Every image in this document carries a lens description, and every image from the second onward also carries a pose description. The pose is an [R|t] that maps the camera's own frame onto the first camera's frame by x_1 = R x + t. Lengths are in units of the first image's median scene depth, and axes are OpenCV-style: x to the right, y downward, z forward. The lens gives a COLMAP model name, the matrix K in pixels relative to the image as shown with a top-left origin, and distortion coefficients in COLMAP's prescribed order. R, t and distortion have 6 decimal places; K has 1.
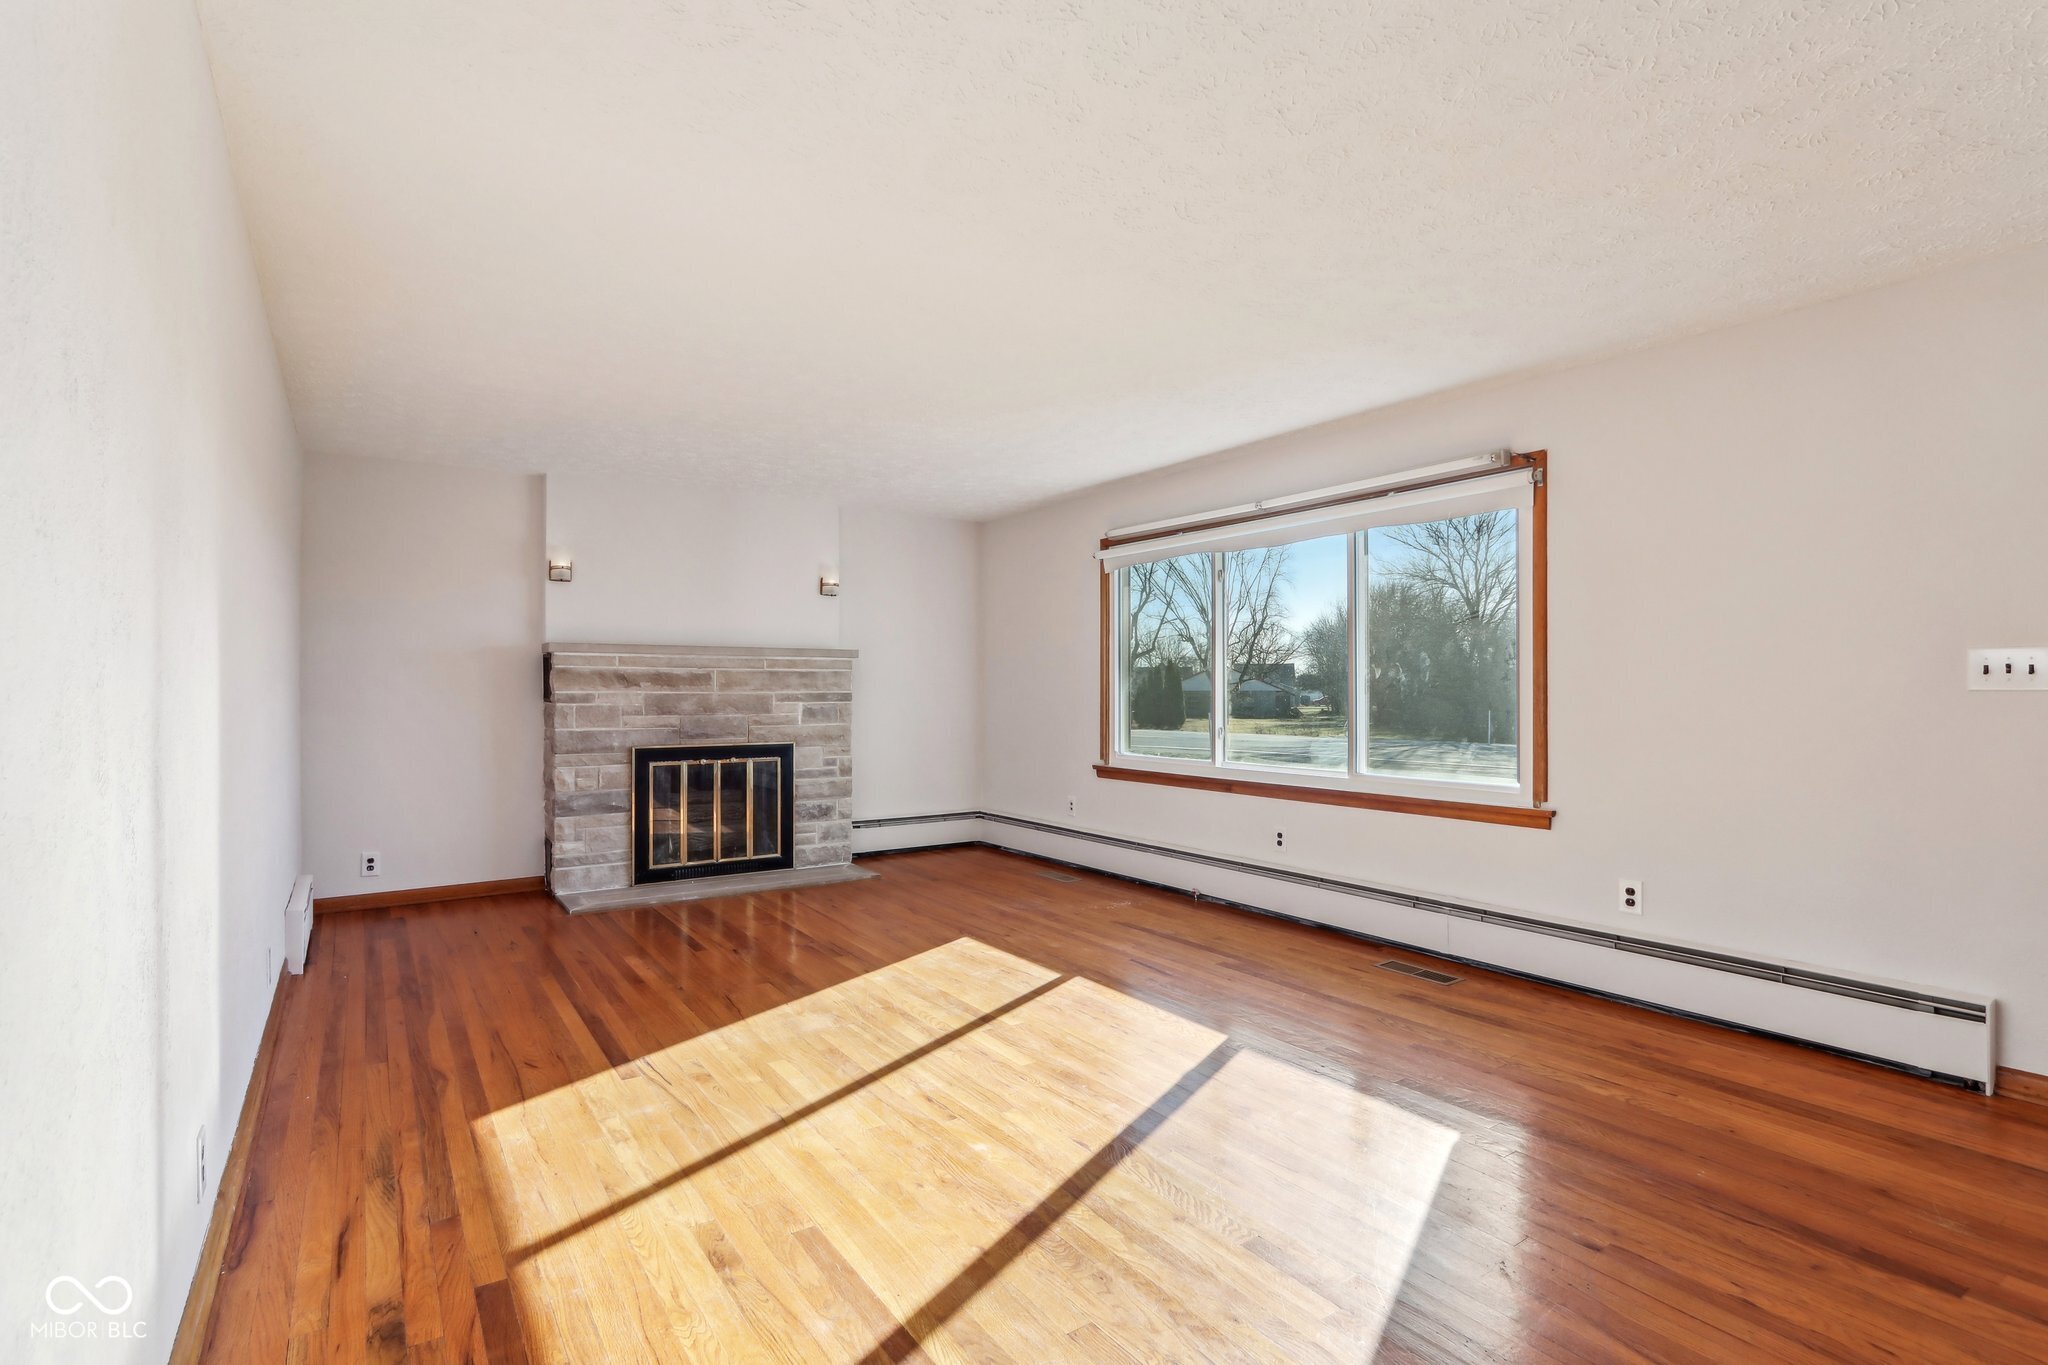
lens RADIAL K [[958.7, 0, 1021.0], [0, 958.7, 689.0], [0, 0, 1]] dist [-0.019746, 0.001072]
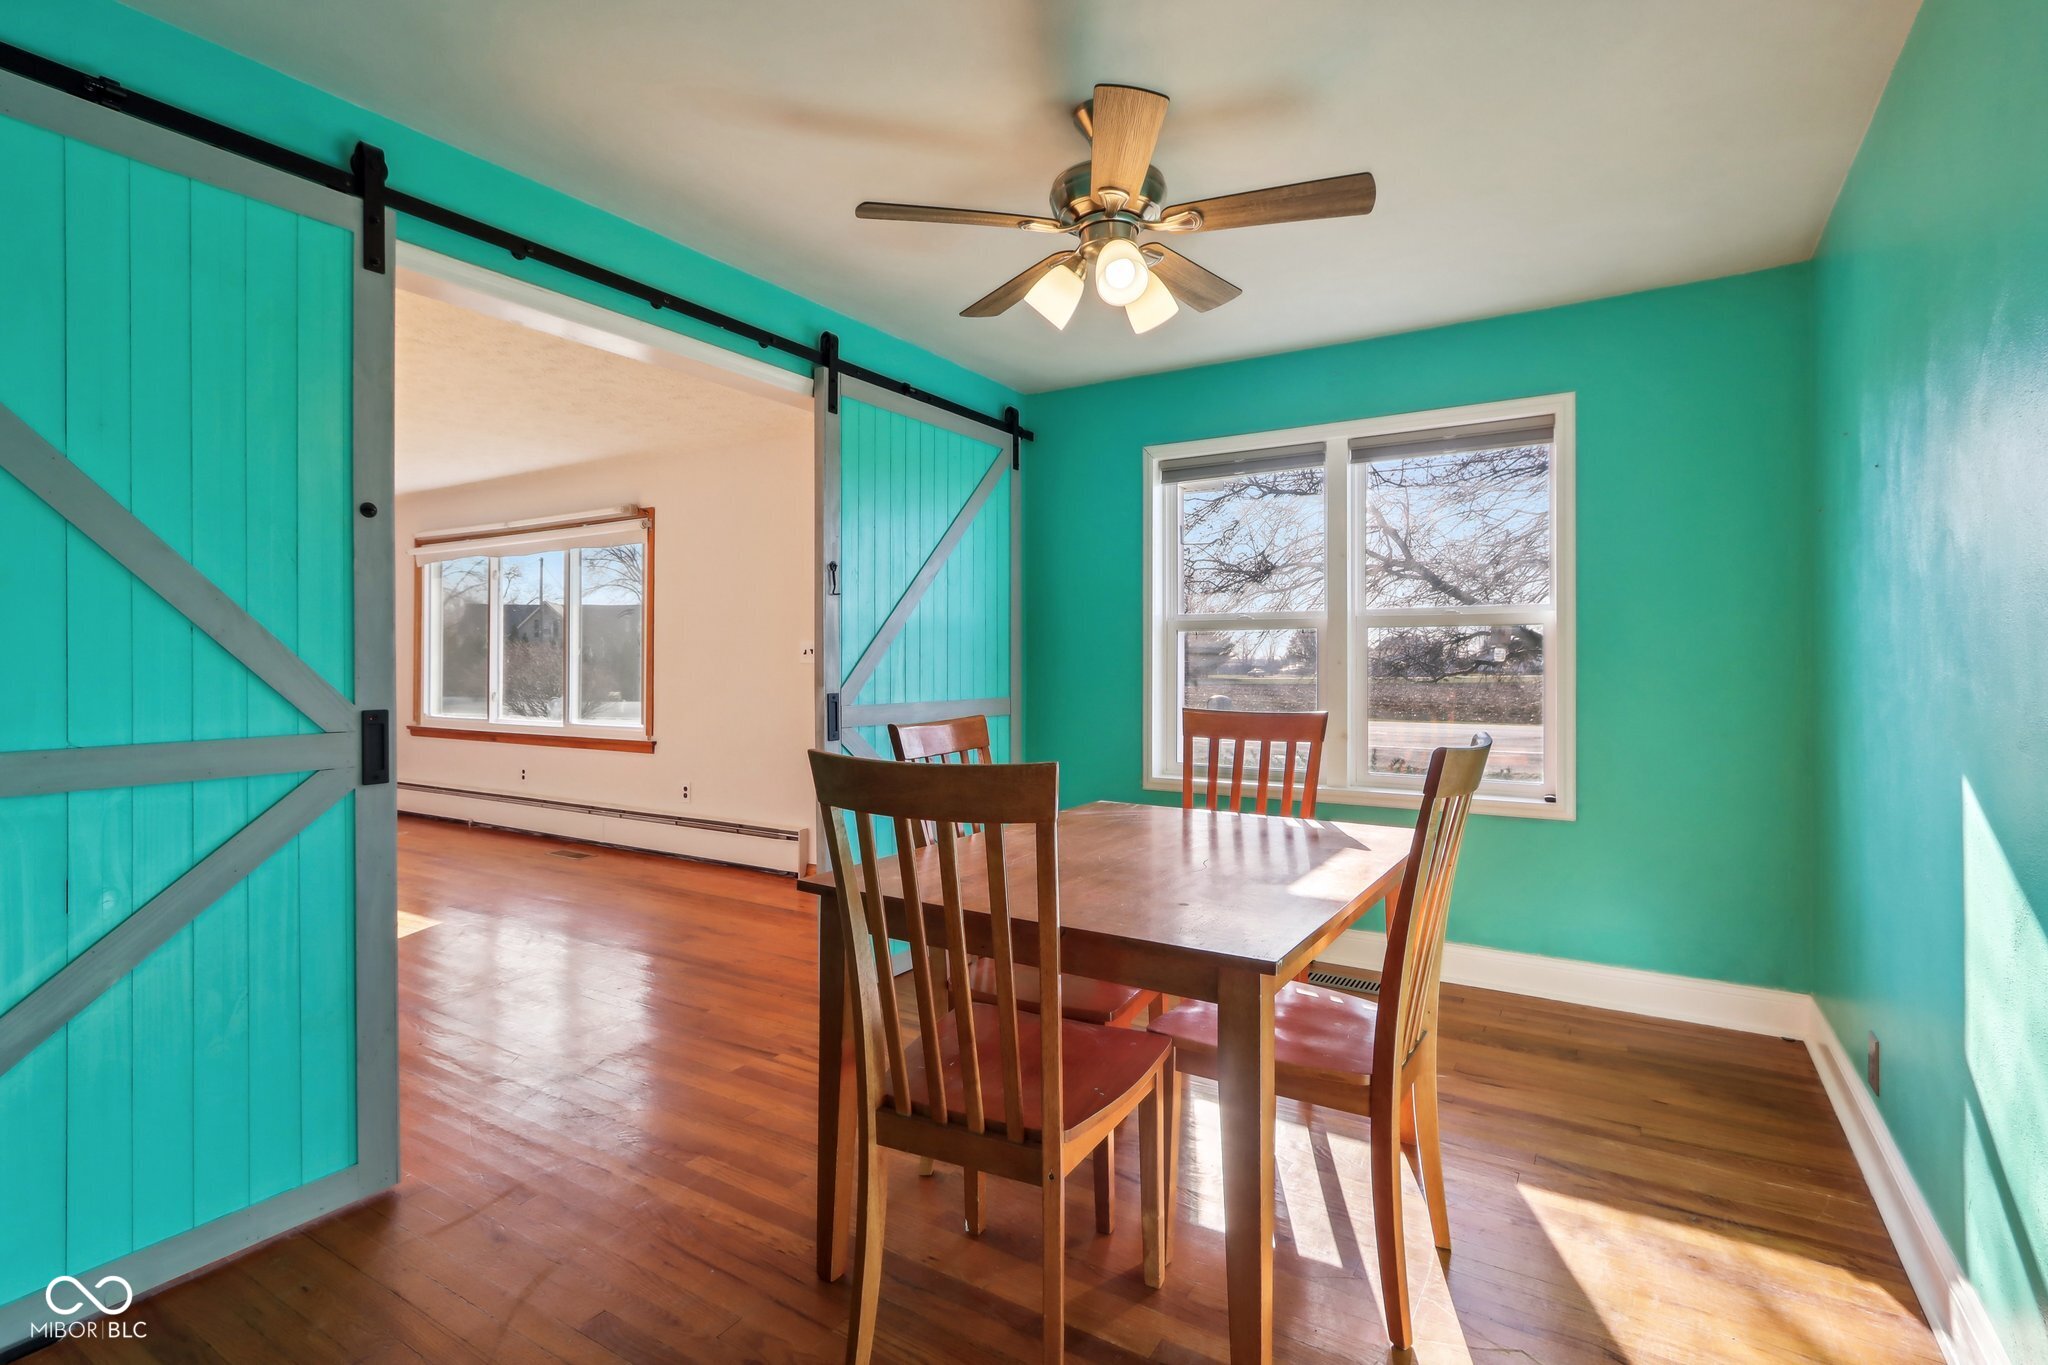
lens RADIAL K [[966.4, 0, 1025.4], [0, 966.4, 667.8], [0, 0, 1]] dist [0.001346, 0.000253]
pose [[0.916464, -0.002261, 0.400112, 0.464441], [0.000123, 0.999986, 0.005367, -0.000181], [-0.400118, -0.004869, 0.916451, -0.656540]]
